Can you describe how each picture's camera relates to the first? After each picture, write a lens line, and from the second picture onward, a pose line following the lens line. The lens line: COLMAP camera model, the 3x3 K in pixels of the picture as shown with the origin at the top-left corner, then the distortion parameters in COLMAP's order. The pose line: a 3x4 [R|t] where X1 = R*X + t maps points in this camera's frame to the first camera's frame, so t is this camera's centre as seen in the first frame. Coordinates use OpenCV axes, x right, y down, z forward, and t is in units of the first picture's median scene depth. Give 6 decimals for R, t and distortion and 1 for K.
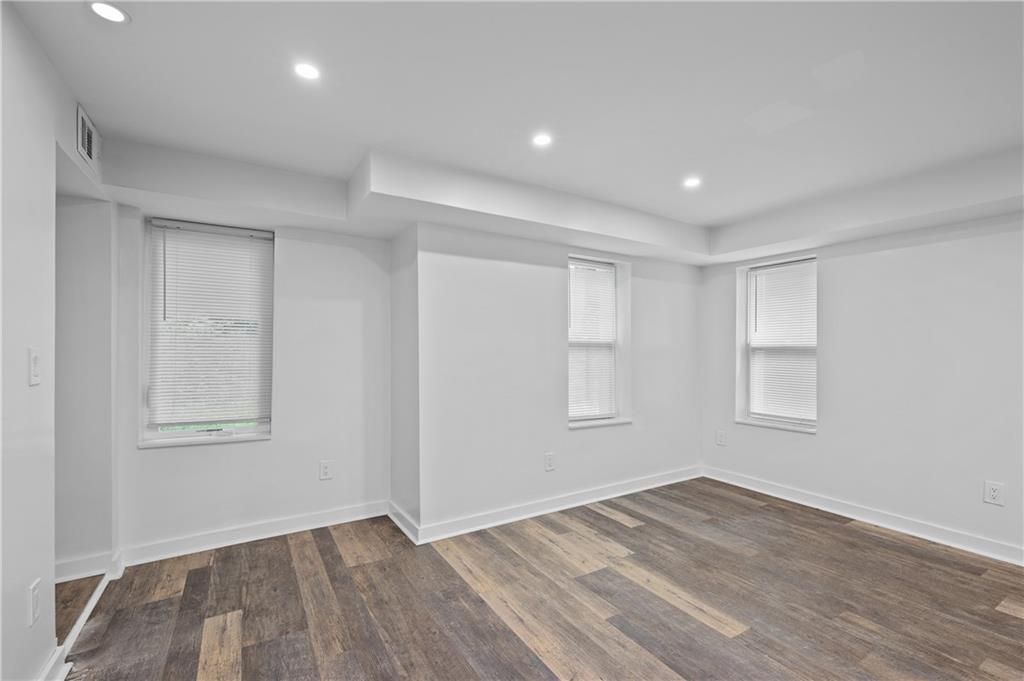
lens RADIAL K [[453.7, 0, 519.0], [0, 453.7, 349.4], [0, 0, 1]] dist [0.000904, -0.000018]
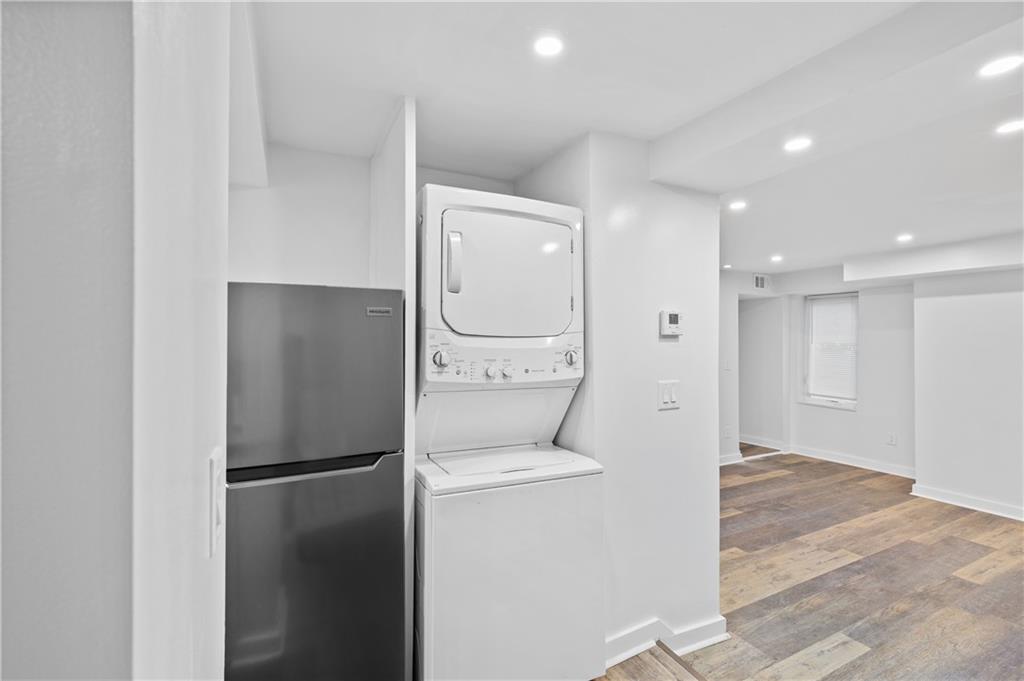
lens RADIAL K [[453.7, 0, 518.6], [0, 453.7, 336.9], [0, 0, 1]] dist [0.000904, -0.000018]
pose [[-0.072265, -0.009997, -0.997335, 1.480740], [-0.004987, 0.999941, -0.009662, -0.075488], [0.997373, 0.004276, -0.072311, -0.203432]]
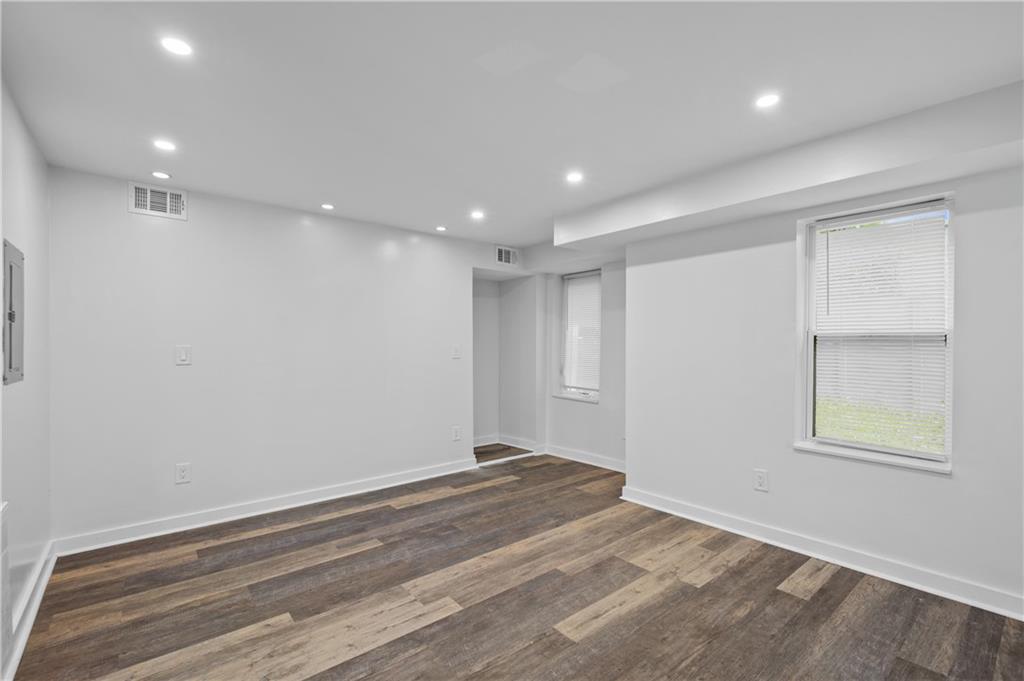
lens RADIAL K [[453.7, 0, 518.3], [0, 453.7, 342.5], [0, 0, 1]] dist [0.000904, -0.000018]
pose [[0.150348, -0.008356, -0.988598, 1.073895], [-0.004227, 0.999950, -0.009095, 0.005184], [0.988624, 0.005546, 0.150305, 0.560863]]
